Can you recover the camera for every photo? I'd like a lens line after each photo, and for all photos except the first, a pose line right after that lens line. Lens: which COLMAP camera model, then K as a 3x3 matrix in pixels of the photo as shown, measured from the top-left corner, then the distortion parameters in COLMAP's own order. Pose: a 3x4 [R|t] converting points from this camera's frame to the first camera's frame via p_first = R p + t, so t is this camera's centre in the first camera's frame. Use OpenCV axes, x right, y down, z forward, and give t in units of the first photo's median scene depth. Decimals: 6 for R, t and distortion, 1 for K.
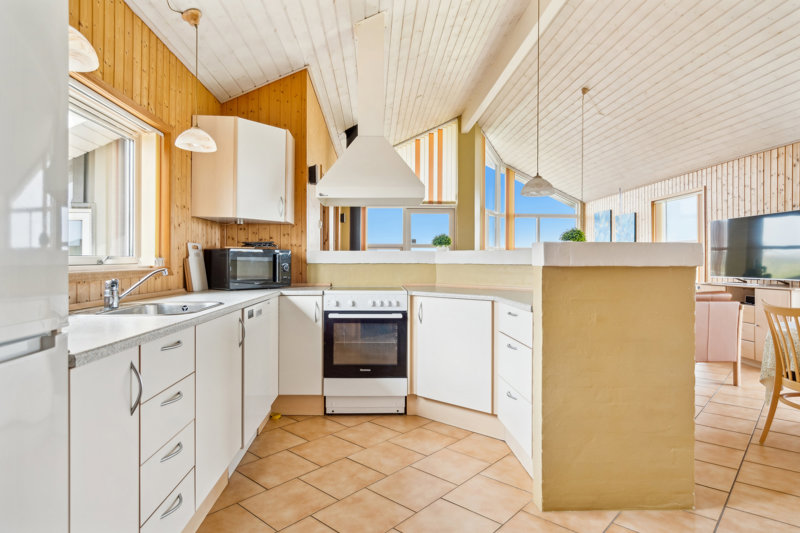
lens RADIAL K [[456.5, 0, 399.6], [0, 456.5, 261.0], [0, 0, 1]] dist [-0.003592, -0.001007]
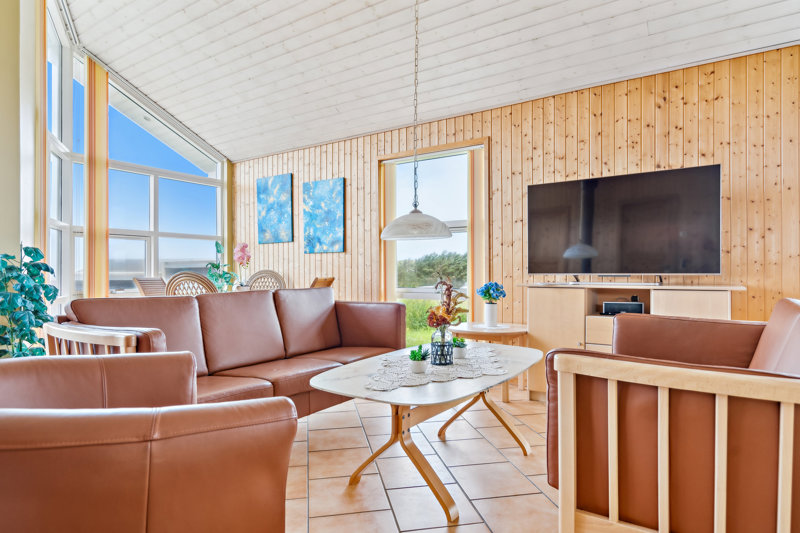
lens RADIAL K [[462.6, 0, 404.0], [0, 462.6, 270.7], [0, 0, 1]] dist [0.000063, 0.000305]
pose [[0.599958, -0.003112, 0.800026, 0.053501], [0.000491, 0.999994, 0.003521, 0.019051], [-0.800031, -0.001720, 0.599956, 0.534267]]
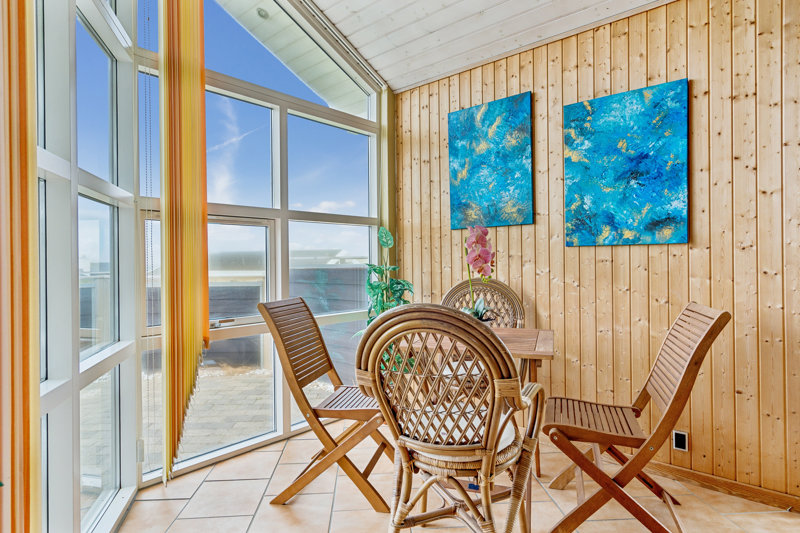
lens RADIAL K [[456.5, 0, 399.6], [0, 456.5, 261.0], [0, 0, 1]] dist [-0.003592, -0.001007]
pose [[0.703577, -0.011547, 0.710525, 0.179786], [0.008955, 0.999933, 0.007382, 0.003332], [-0.710562, 0.001169, 0.703633, 0.899513]]
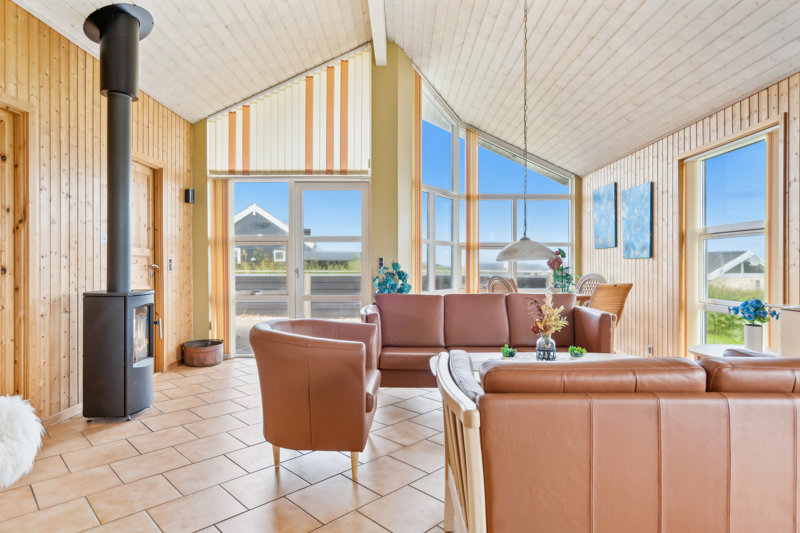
lens RADIAL K [[455.4, 0, 387.9], [0, 455.4, 268.0], [0, 0, 1]] dist [-0.000291, 0.001893]
pose [[0.996715, 0.001666, -0.080968, 0.205249], [-0.000678, 0.999925, 0.012221, 0.002424], [0.080983, -0.012126, 0.996642, 0.346668]]
